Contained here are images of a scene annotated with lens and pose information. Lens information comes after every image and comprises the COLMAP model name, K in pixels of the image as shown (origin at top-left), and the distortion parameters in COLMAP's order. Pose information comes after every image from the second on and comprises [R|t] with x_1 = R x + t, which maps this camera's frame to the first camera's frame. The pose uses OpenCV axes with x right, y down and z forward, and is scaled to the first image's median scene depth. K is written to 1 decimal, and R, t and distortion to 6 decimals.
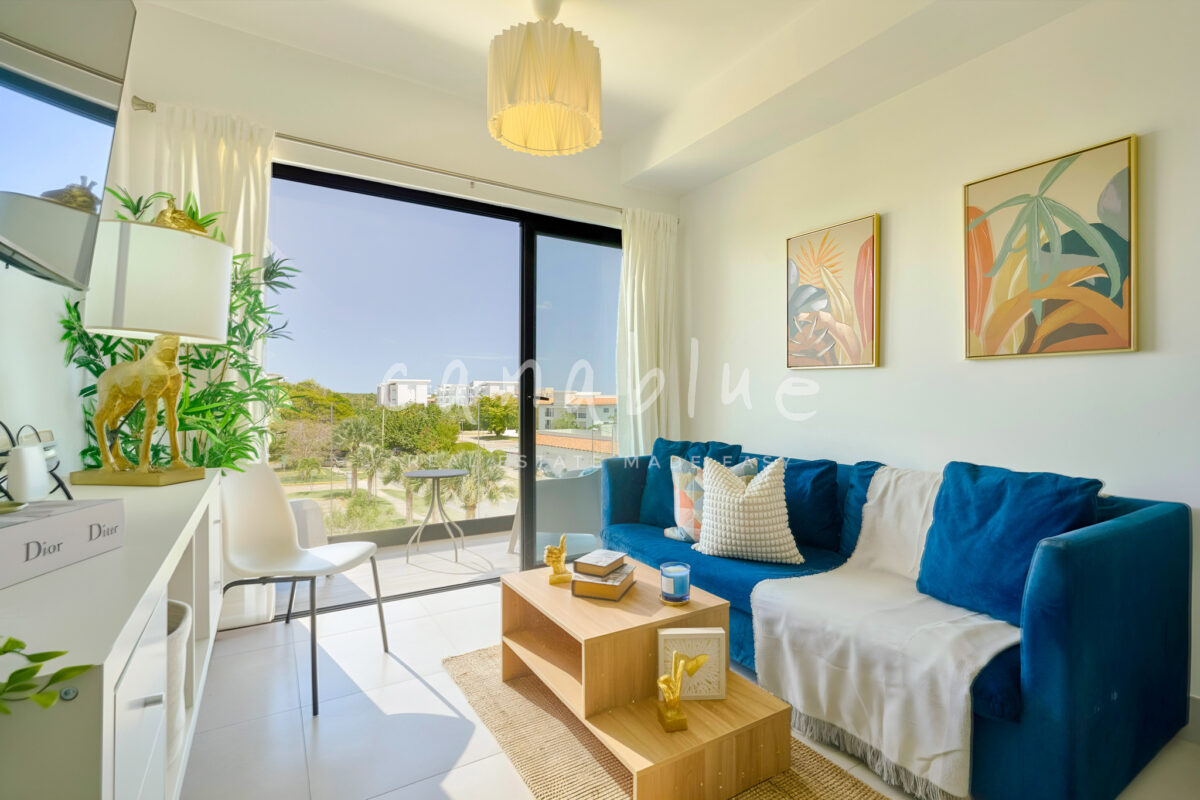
lens RADIAL K [[548.0, 0, 602.4], [0, 548.0, 394.8], [0, 0, 1]] dist [-0.001129, 0.000005]
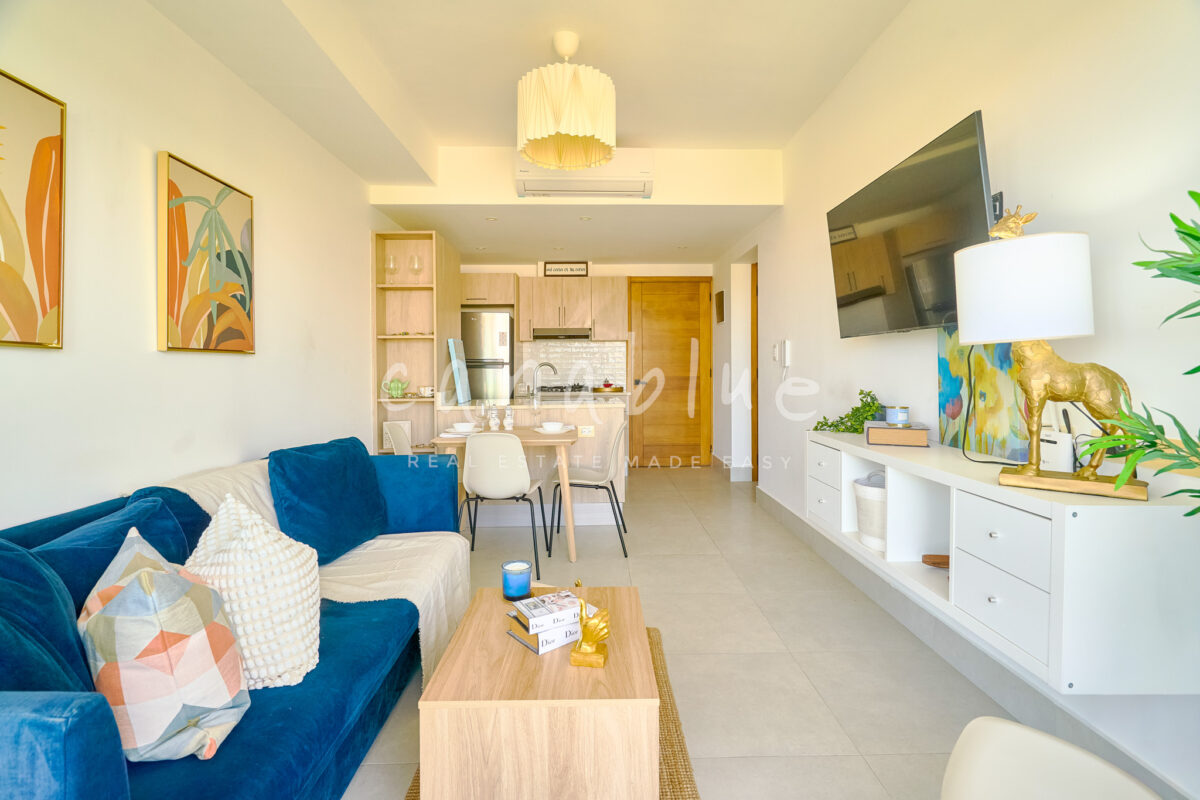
lens RADIAL K [[551.7, 0, 599.8], [0, 551.7, 375.4], [0, 0, 1]] dist [0.000721, -0.000168]
pose [[-0.860919, -0.005611, 0.508712, -0.387780], [0.000309, 0.999933, 0.011552, -0.032801], [-0.508743, 0.010102, -0.860859, 1.387779]]
